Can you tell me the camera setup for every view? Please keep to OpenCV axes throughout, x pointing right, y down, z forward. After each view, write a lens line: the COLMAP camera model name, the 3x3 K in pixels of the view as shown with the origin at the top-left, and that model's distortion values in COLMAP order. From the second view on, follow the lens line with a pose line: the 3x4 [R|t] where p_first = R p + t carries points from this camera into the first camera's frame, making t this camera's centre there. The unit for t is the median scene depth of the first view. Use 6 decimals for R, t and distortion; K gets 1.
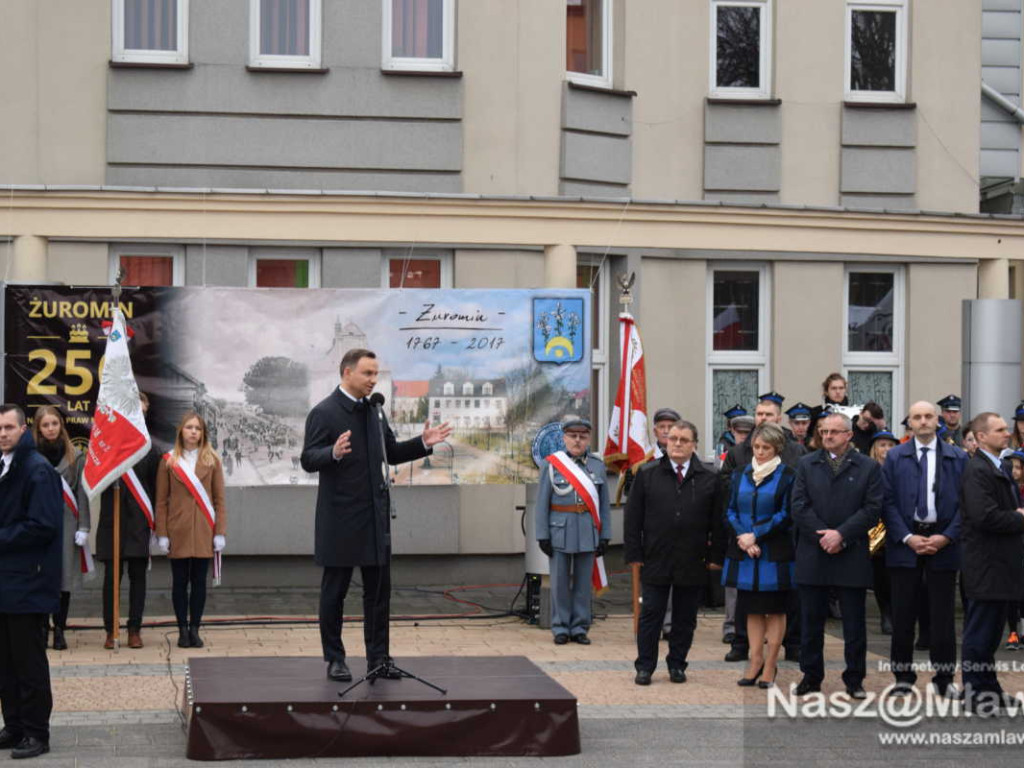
lens RADIAL K [[2673.3, 0, 512.0], [0, 2673.3, 384.0], [0, 0, 1]] dist [0.047542, 0.249898]
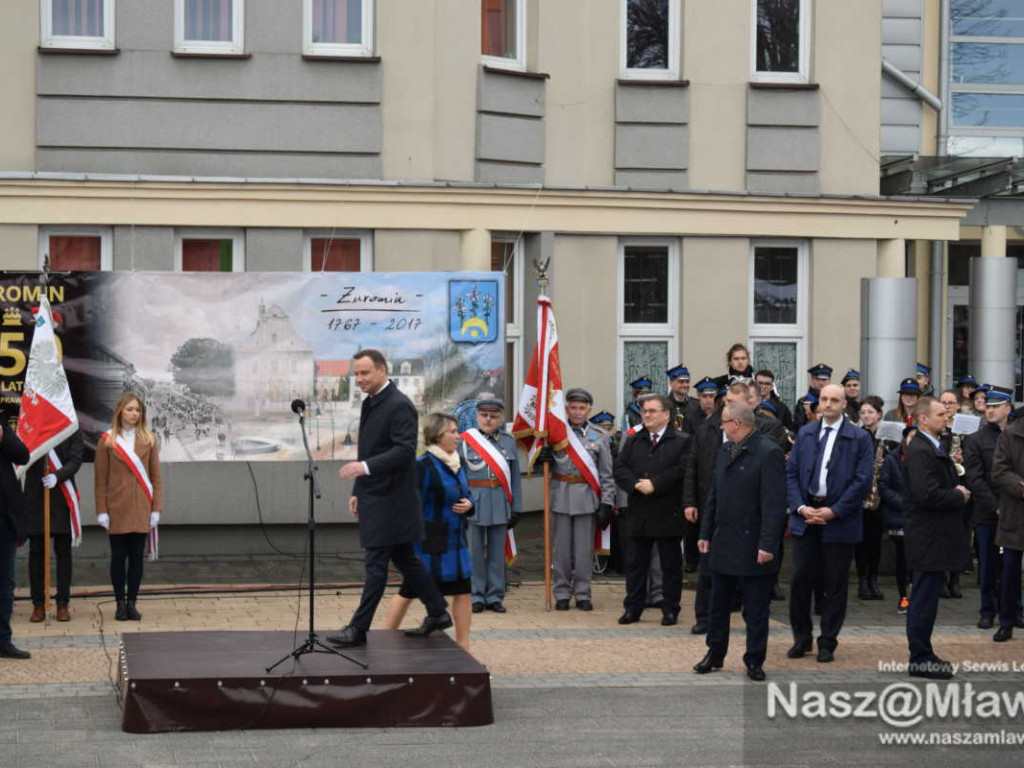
lens RADIAL K [[2673.3, 0, 512.0], [0, 2673.3, 384.0], [0, 0, 1]] dist [0.047542, 0.249898]
pose [[0.999559, -0.003032, 0.029535, 0.001391], [0.002408, 0.999774, 0.021121, -0.013907], [-0.029593, -0.021040, 0.999341, -0.044436]]
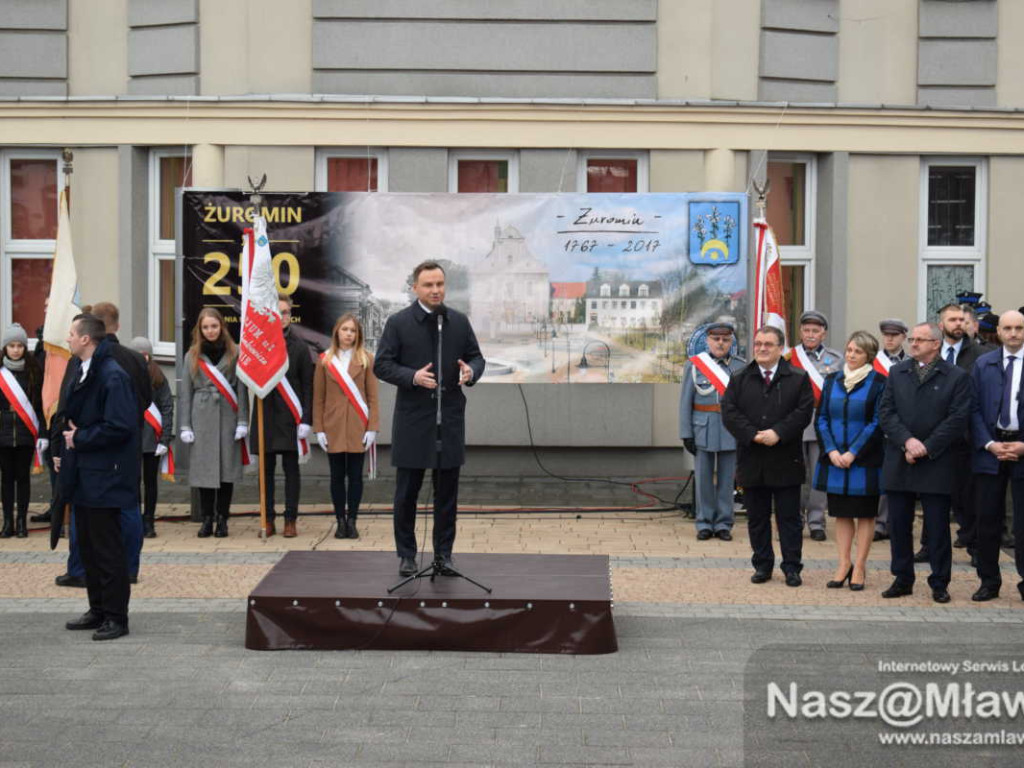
lens RADIAL K [[2673.3, 0, 512.0], [0, 2673.3, 384.0], [0, 0, 1]] dist [0.047542, 0.249898]
pose [[0.986369, 0.009022, -0.164304, 0.110696], [-0.000940, 0.998788, 0.049204, -0.012804], [0.164548, -0.048379, 0.985182, -0.022906]]
